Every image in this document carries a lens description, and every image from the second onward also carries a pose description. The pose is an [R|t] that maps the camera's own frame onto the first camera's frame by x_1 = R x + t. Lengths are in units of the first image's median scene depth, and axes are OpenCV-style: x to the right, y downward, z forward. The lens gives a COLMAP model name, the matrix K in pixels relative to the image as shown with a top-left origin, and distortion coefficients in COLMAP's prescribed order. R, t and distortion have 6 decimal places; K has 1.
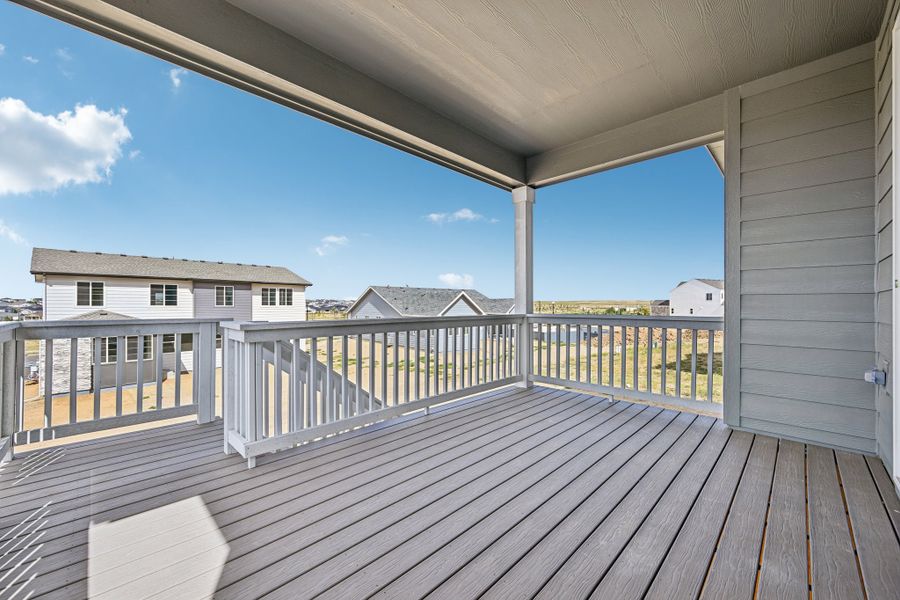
lens RADIAL K [[353.0, 0, 450.9], [0, 353.0, 304.6], [0, 0, 1]] dist [0.000259, 0.000183]
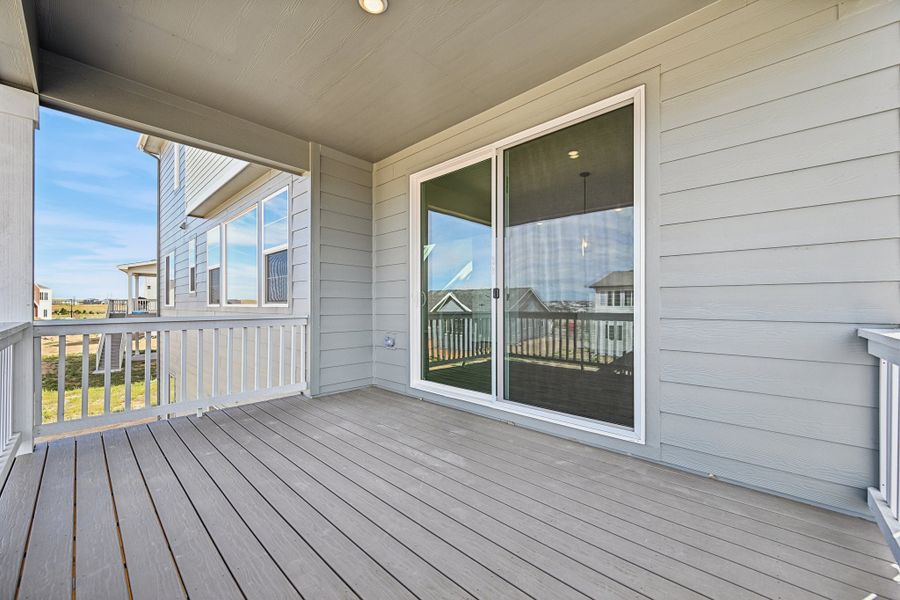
lens RADIAL K [[353.0, 0, 450.9], [0, 353.0, 304.6], [0, 0, 1]] dist [0.000259, 0.000183]
pose [[-0.021636, 0.008235, 0.999732, -1.056676], [-0.006968, 0.999941, -0.008387, 0.008179], [-0.999742, -0.007147, -0.021577, 1.009717]]
